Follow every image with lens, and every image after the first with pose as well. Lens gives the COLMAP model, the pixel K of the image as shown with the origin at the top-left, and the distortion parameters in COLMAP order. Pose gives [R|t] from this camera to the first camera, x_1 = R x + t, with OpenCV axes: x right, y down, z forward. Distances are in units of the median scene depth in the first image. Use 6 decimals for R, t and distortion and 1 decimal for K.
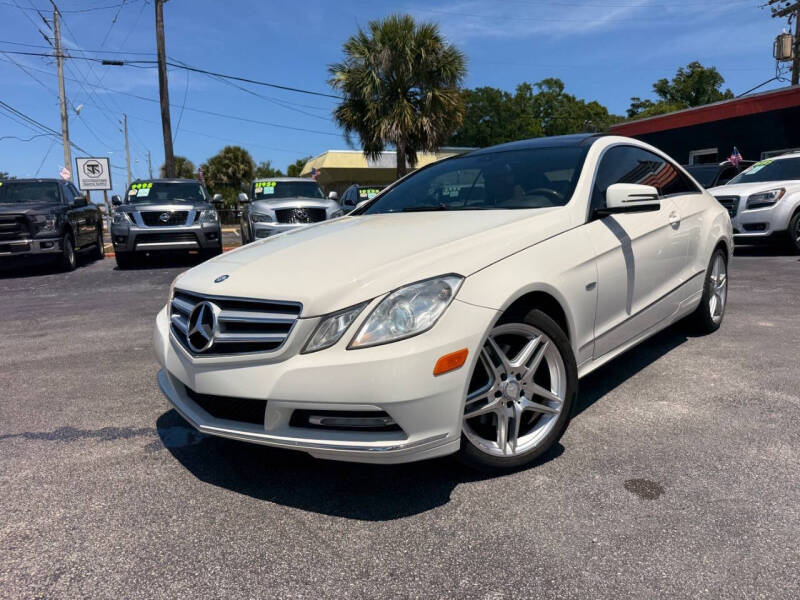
lens RADIAL K [[567.9, 0, 400.0], [0, 567.9, 300.0], [0, 0, 1]] dist [0.042612, -0.067065]
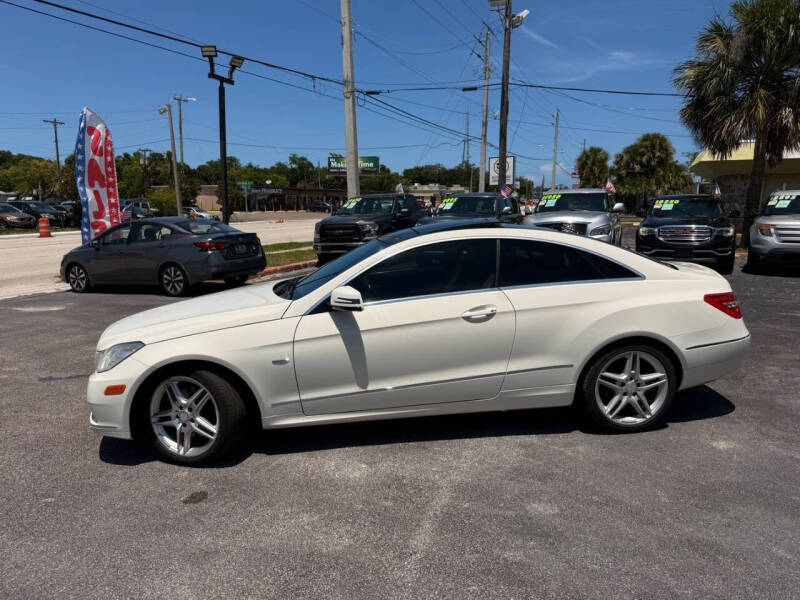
lens RADIAL K [[564.0, 0, 400.0], [0, 564.0, 300.0], [0, 0, 1]] dist [0.079049, -0.114347]
pose [[0.743953, 0.128103, -0.655838, 0.340362], [-0.109317, 0.991562, 0.069674, -0.071472], [0.659229, 0.019860, 0.751680, 0.034978]]
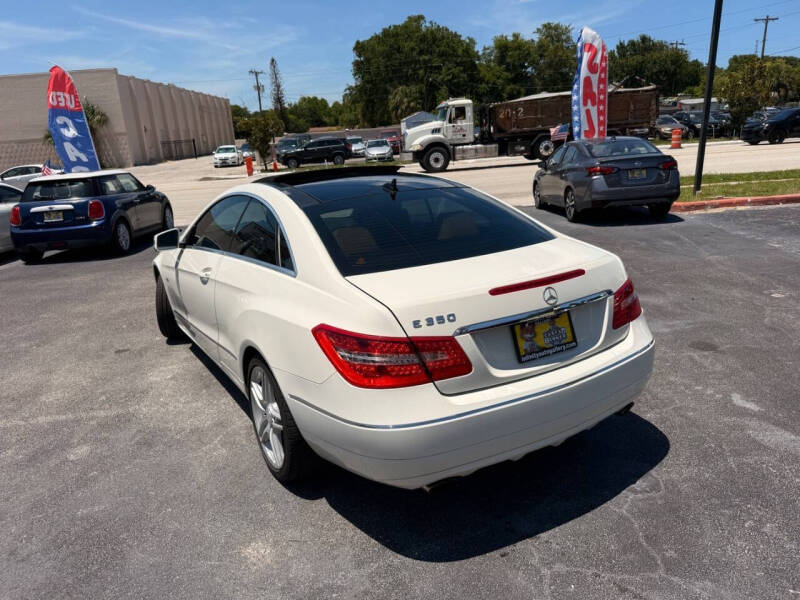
lens RADIAL K [[567.9, 0, 400.0], [0, 567.9, 300.0], [0, 0, 1]] dist [0.042612, -0.067065]
pose [[-0.285320, 0.305876, -0.908313, 0.426736], [-0.078010, 0.937151, 0.340092, -0.152712], [0.955252, 0.167892, -0.243527, 0.512862]]
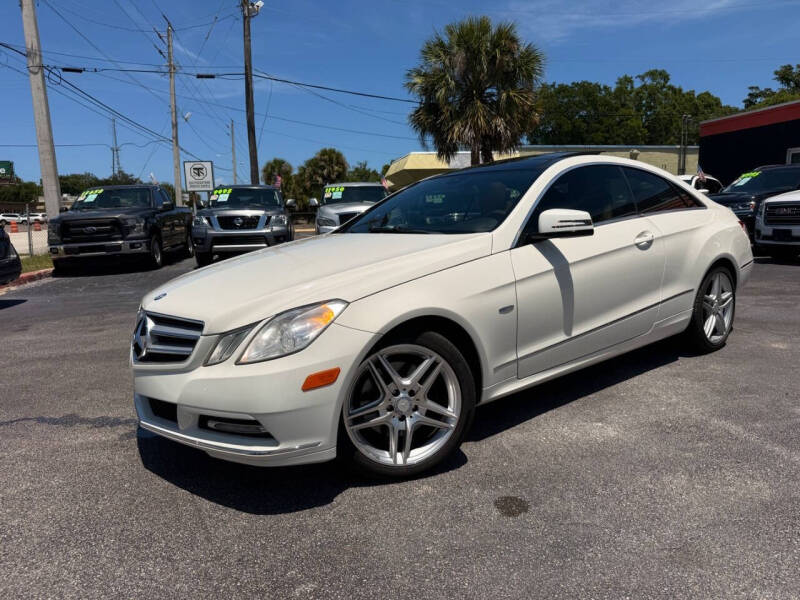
lens RADIAL K [[564.0, 0, 400.0], [0, 564.0, 300.0], [0, 0, 1]] dist [0.079049, -0.114347]
pose [[0.986362, 0.025647, -0.162583, 0.073274], [-0.024999, 0.999669, 0.006030, -0.010190], [0.162684, -0.001883, 0.986676, -0.014606]]
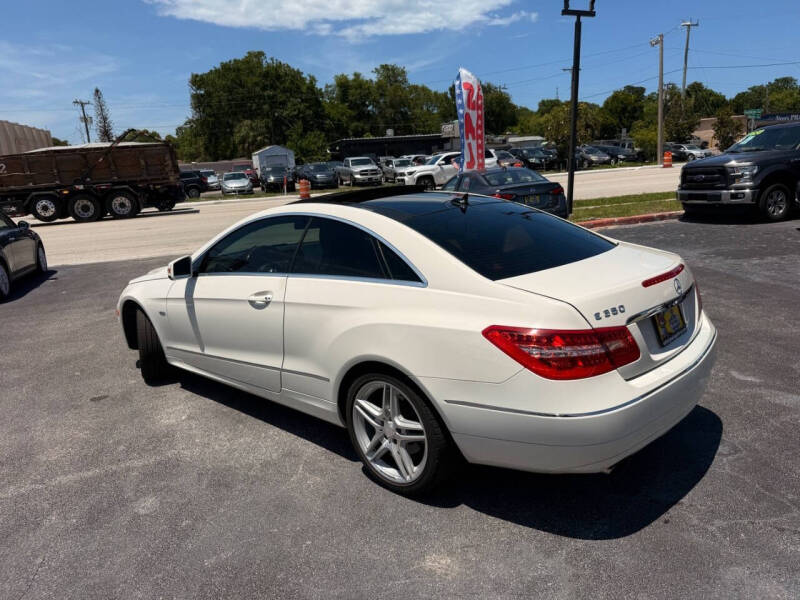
lens RADIAL K [[567.9, 0, 400.0], [0, 567.9, 300.0], [0, 0, 1]] dist [0.042612, -0.067065]
pose [[-0.021459, 0.263236, -0.964493, 0.455793], [-0.090470, 0.960246, 0.264090, -0.134582], [0.995668, 0.092925, 0.003209, 0.398049]]
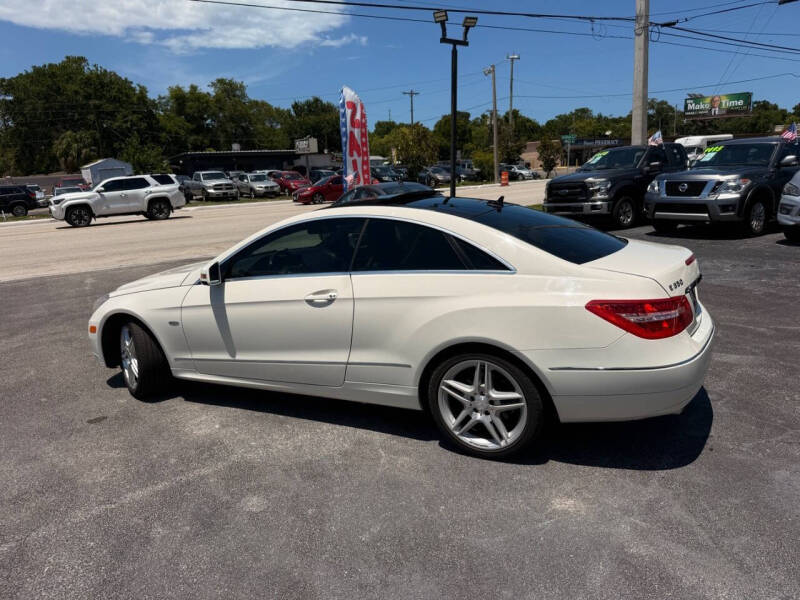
lens RADIAL K [[567.9, 0, 400.0], [0, 567.9, 300.0], [0, 0, 1]] dist [0.042612, -0.067065]
pose [[0.248255, 0.229772, -0.941050, 0.472934], [-0.103989, 0.972169, 0.209937, -0.116966], [0.963097, 0.045741, 0.265239, 0.279516]]
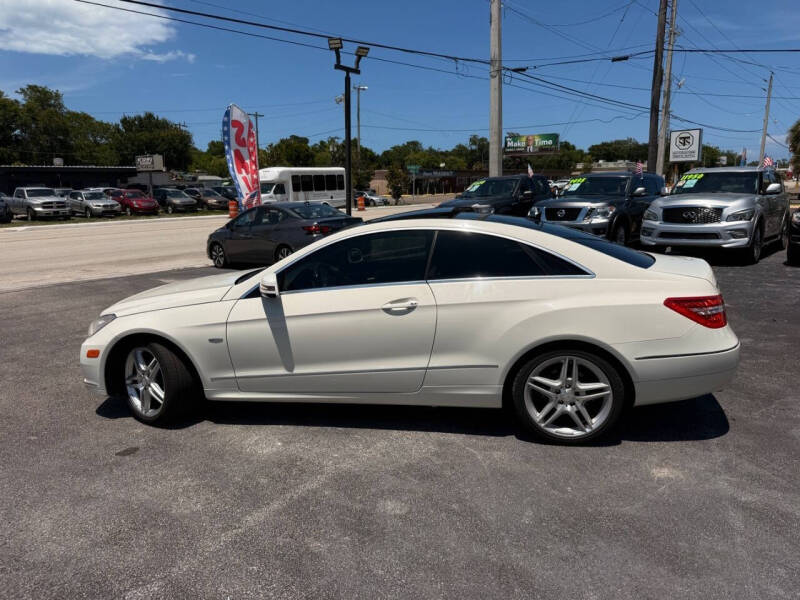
lens RADIAL K [[564.0, 0, 400.0], [0, 564.0, 300.0], [0, 0, 1]] dist [0.079049, -0.114347]
pose [[0.504196, 0.181360, -0.844331, 0.436246], [-0.123411, 0.982797, 0.137406, -0.094484], [0.854726, 0.034920, 0.517904, 0.148601]]
